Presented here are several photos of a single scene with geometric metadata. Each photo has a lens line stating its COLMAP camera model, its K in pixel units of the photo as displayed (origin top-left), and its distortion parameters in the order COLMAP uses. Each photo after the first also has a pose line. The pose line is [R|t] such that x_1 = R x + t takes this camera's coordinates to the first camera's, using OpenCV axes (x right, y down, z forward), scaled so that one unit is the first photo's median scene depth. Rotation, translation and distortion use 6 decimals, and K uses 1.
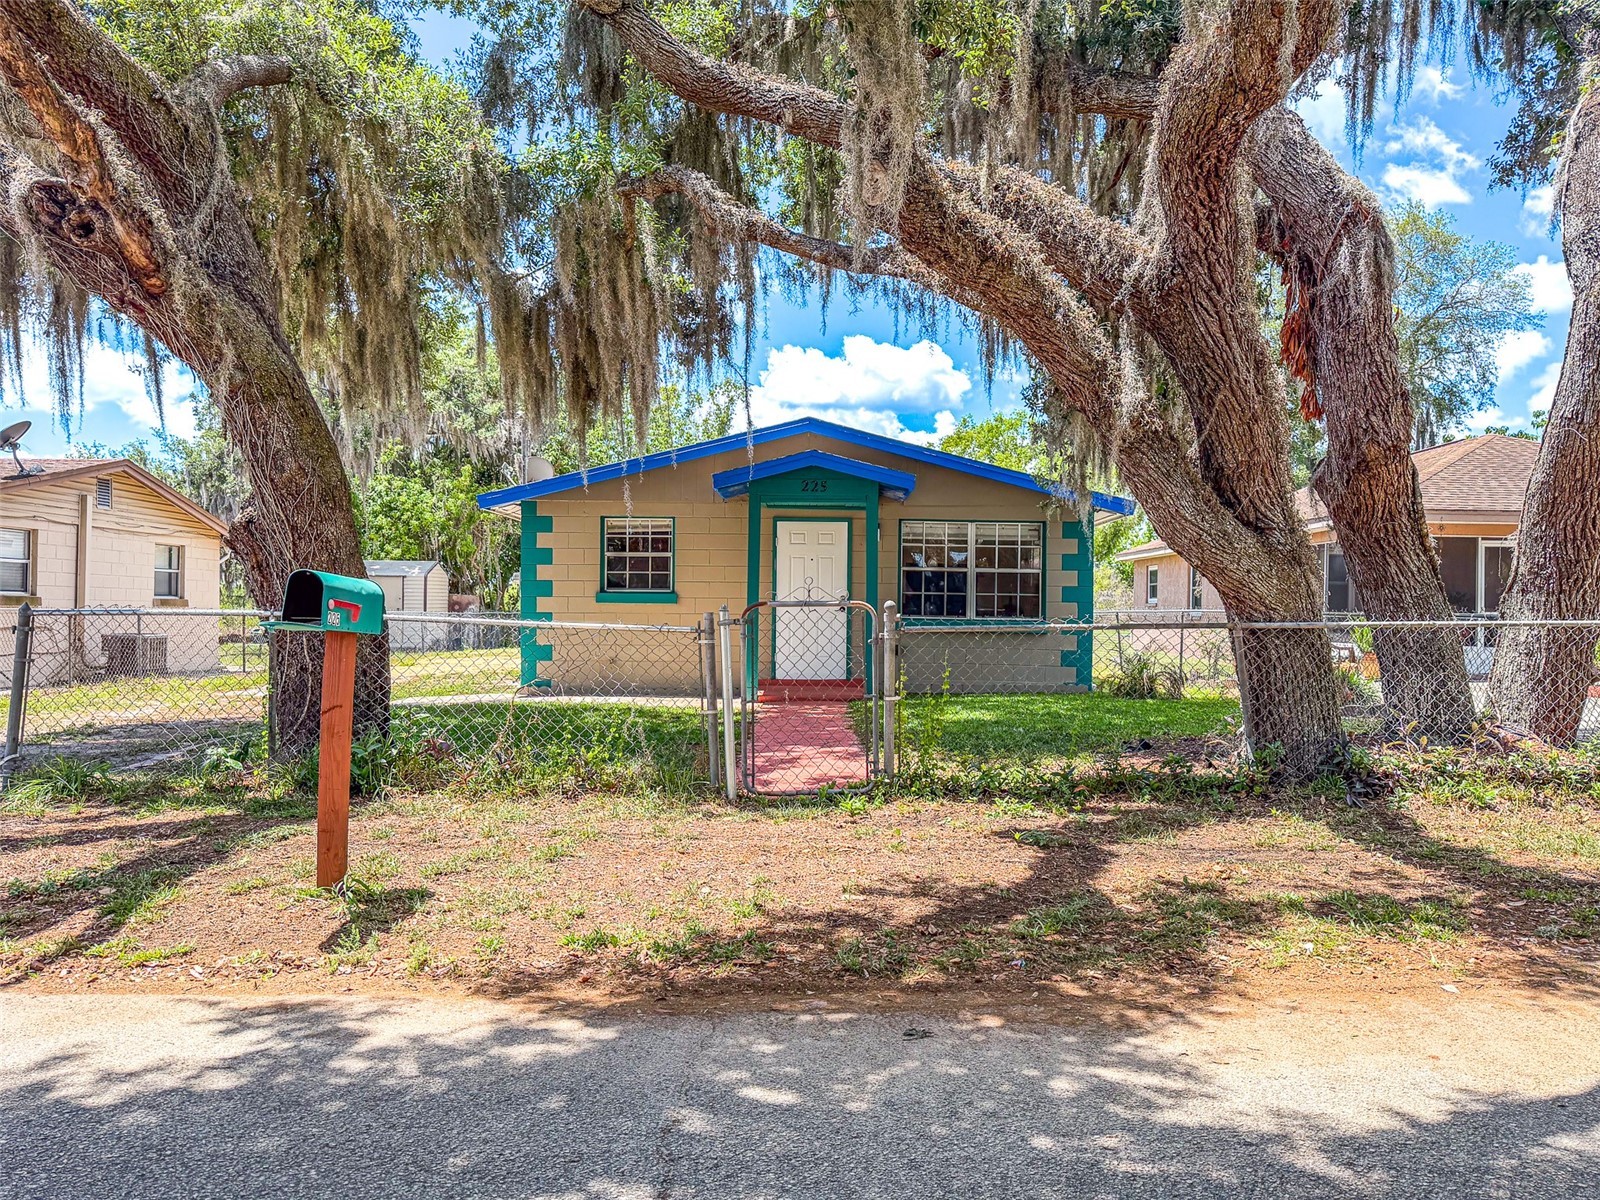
lens RADIAL K [[1184.4, 0, 793.3], [0, 1184.4, 605.9], [0, 0, 1]] dist [-0.000795, 0.001044]
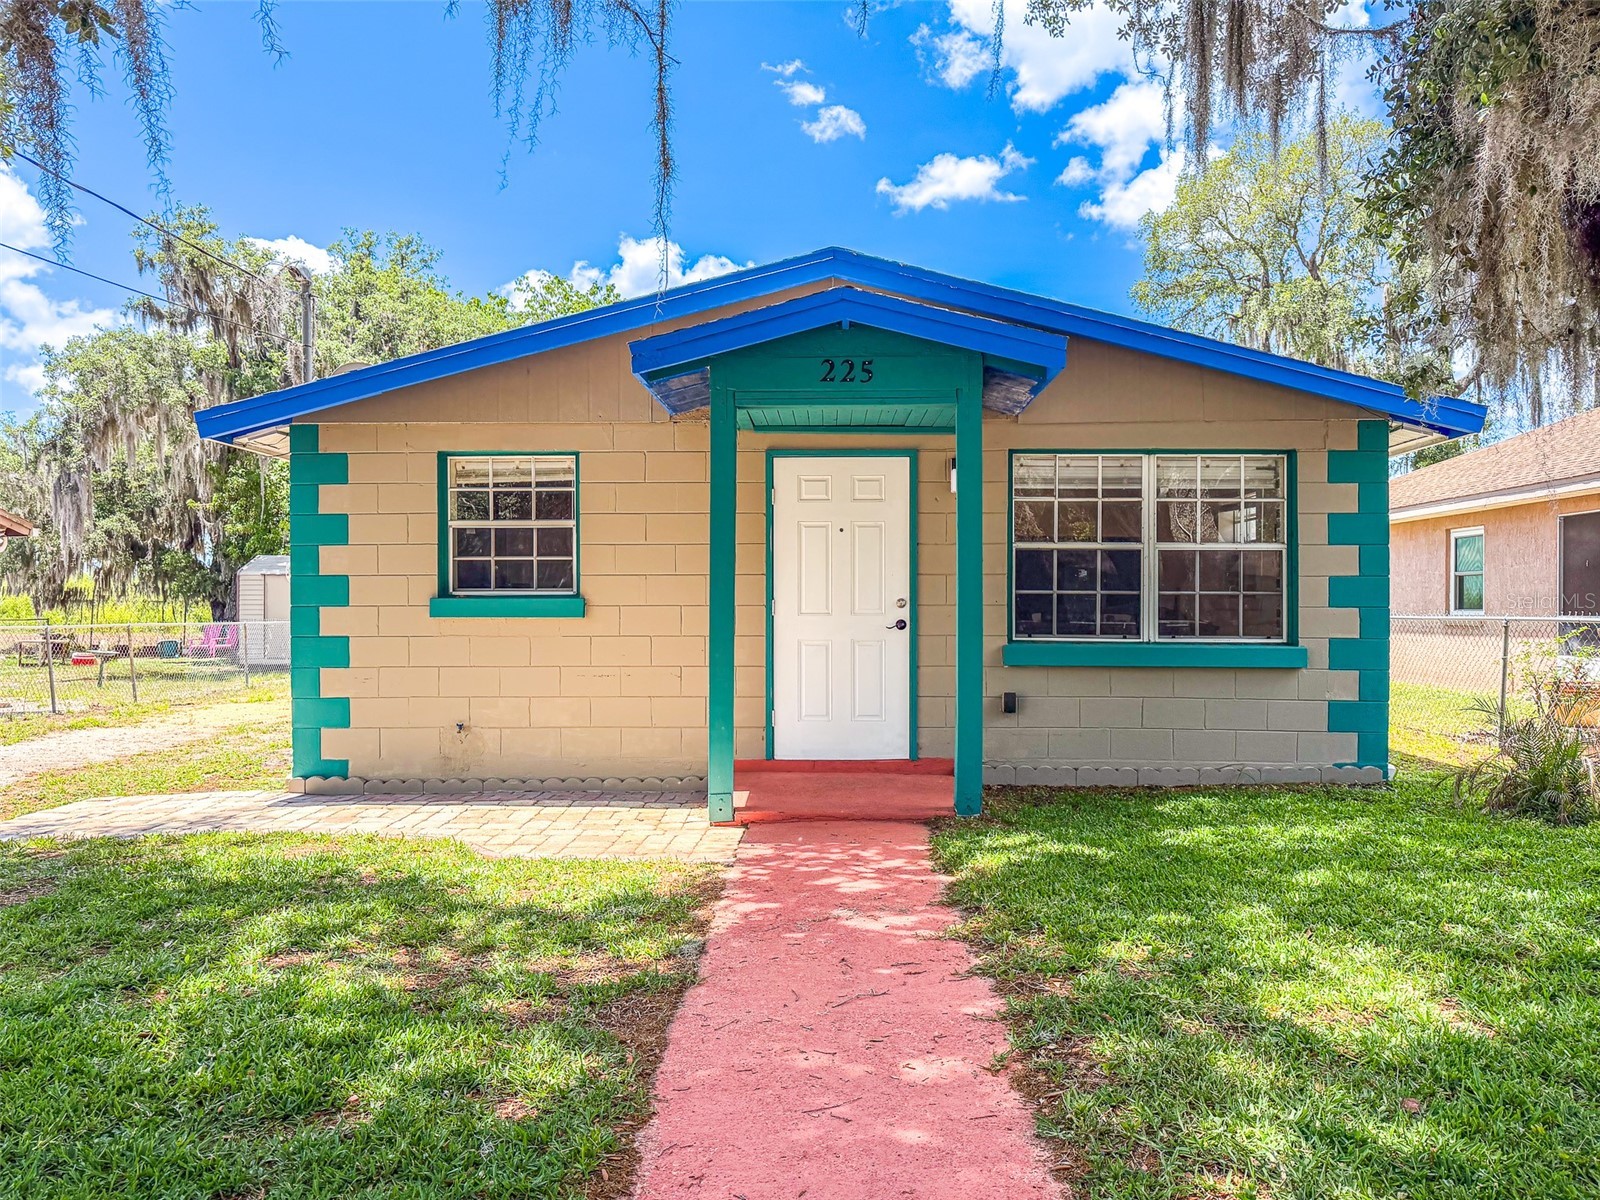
lens RADIAL K [[1184.4, 0, 792.7], [0, 1184.4, 604.0], [0, 0, 1]] dist [-0.000795, 0.001044]
pose [[0.999523, -0.009888, -0.029259, 0.009211], [0.009899, 0.999951, 0.000254, -0.006897], [0.029255, -0.000543, 0.999572, 0.477415]]
